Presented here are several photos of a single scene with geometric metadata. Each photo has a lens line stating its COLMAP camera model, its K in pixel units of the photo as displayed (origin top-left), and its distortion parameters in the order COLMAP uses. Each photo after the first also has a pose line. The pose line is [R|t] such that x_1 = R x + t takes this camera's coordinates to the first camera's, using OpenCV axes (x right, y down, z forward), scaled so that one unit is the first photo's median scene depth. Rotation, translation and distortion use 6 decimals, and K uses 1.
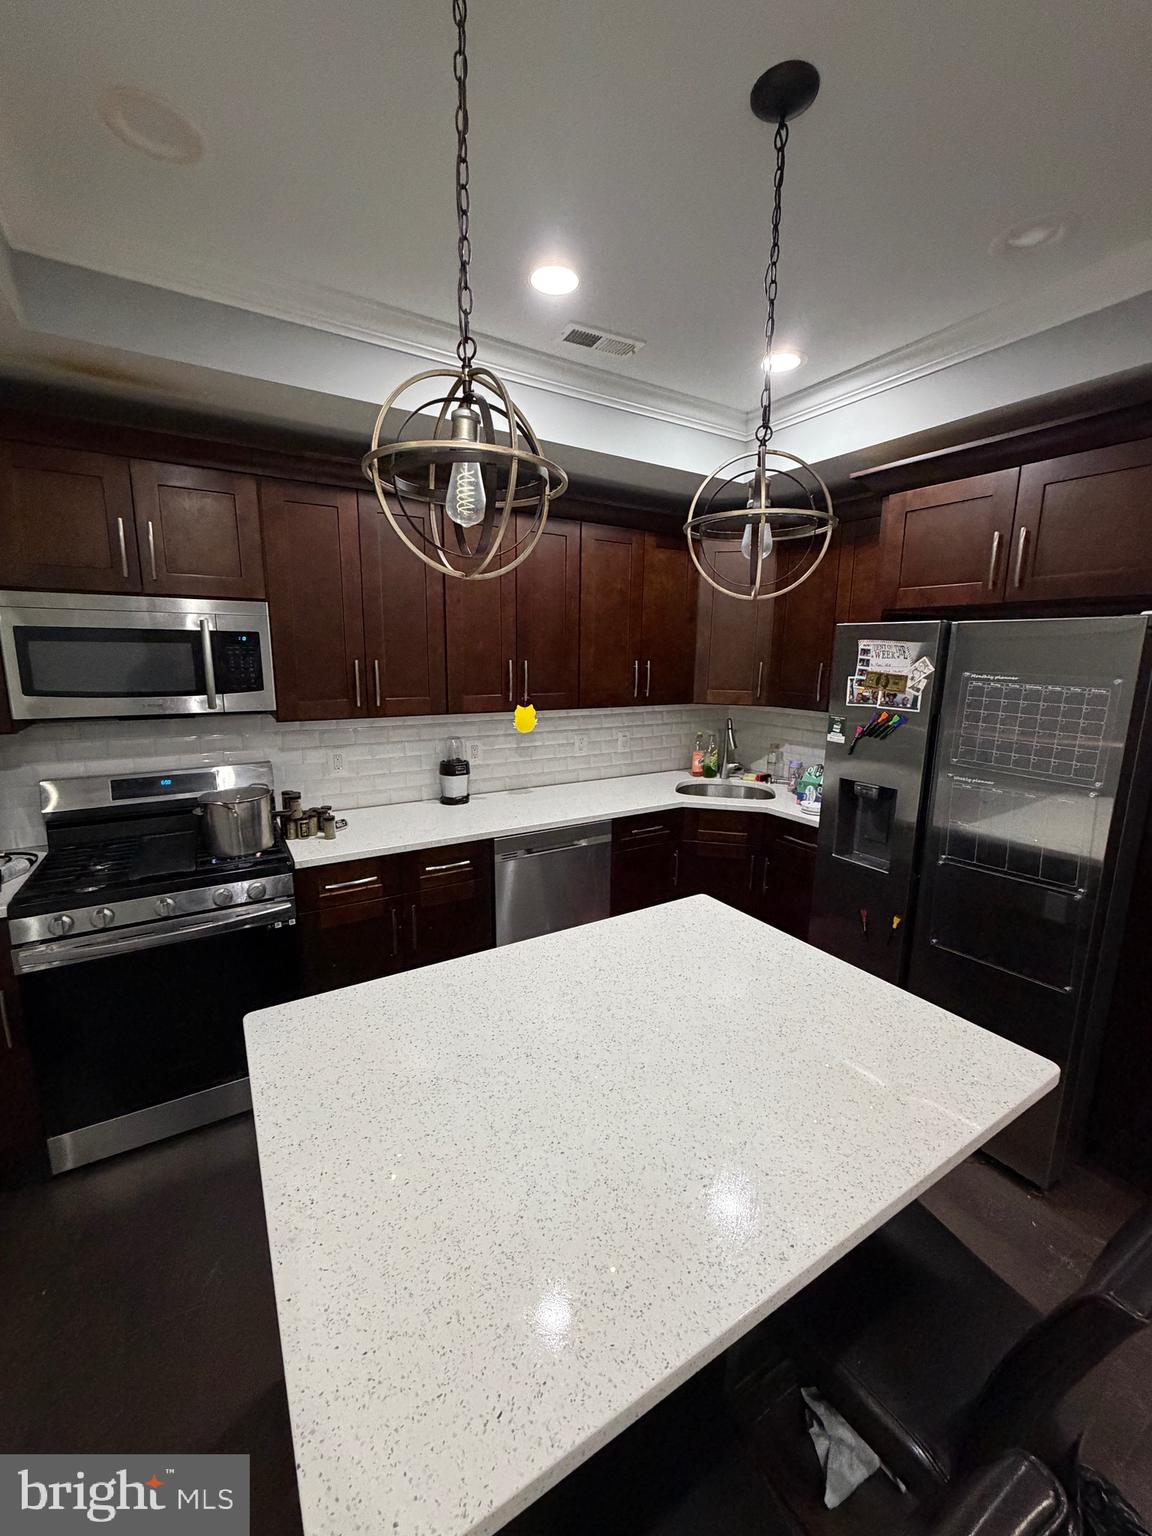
lens RADIAL K [[619.2, 0, 583.5], [0, 619.2, 767.1], [0, 0, 1]] dist [-0.009974, -0.000032]
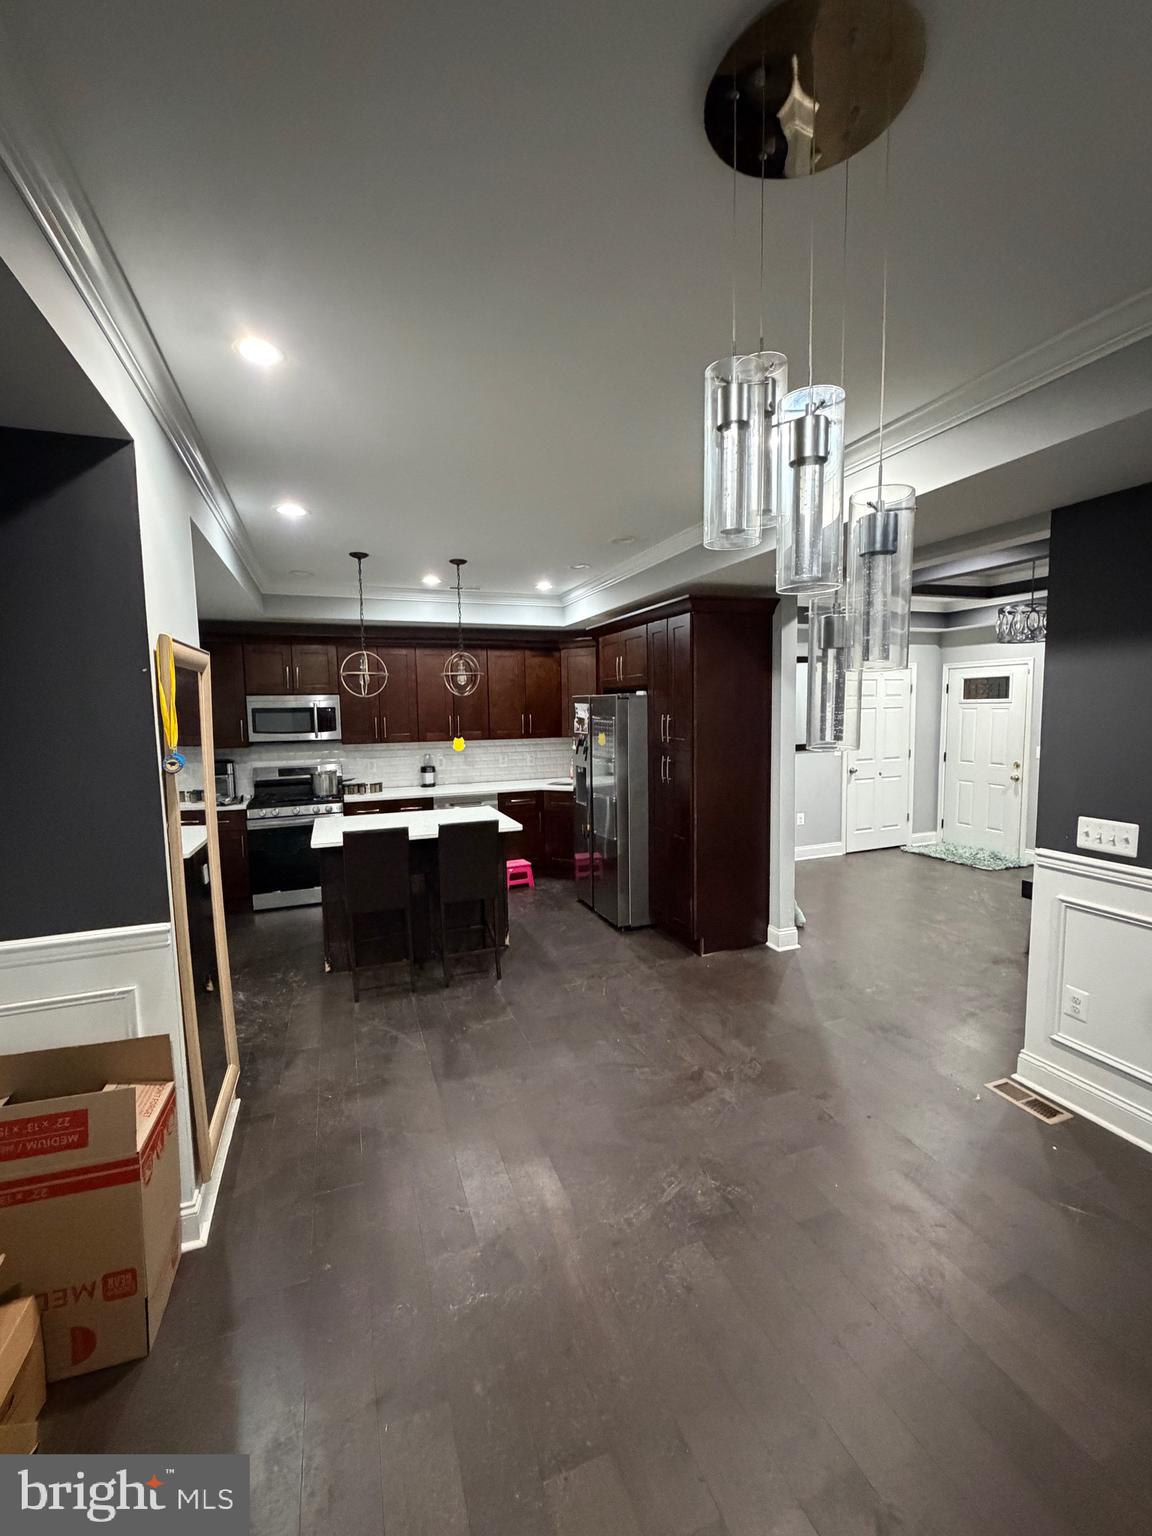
lens RADIAL K [[619.2, 0, 568.2], [0, 619.2, 765.3], [0, 0, 1]] dist [-0.009974, -0.000032]
pose [[0.982223, -0.009599, -0.187474, 0.795177], [-0.007487, 0.995894, -0.090219, 0.213961], [0.187570, 0.090018, 0.978118, -1.145839]]
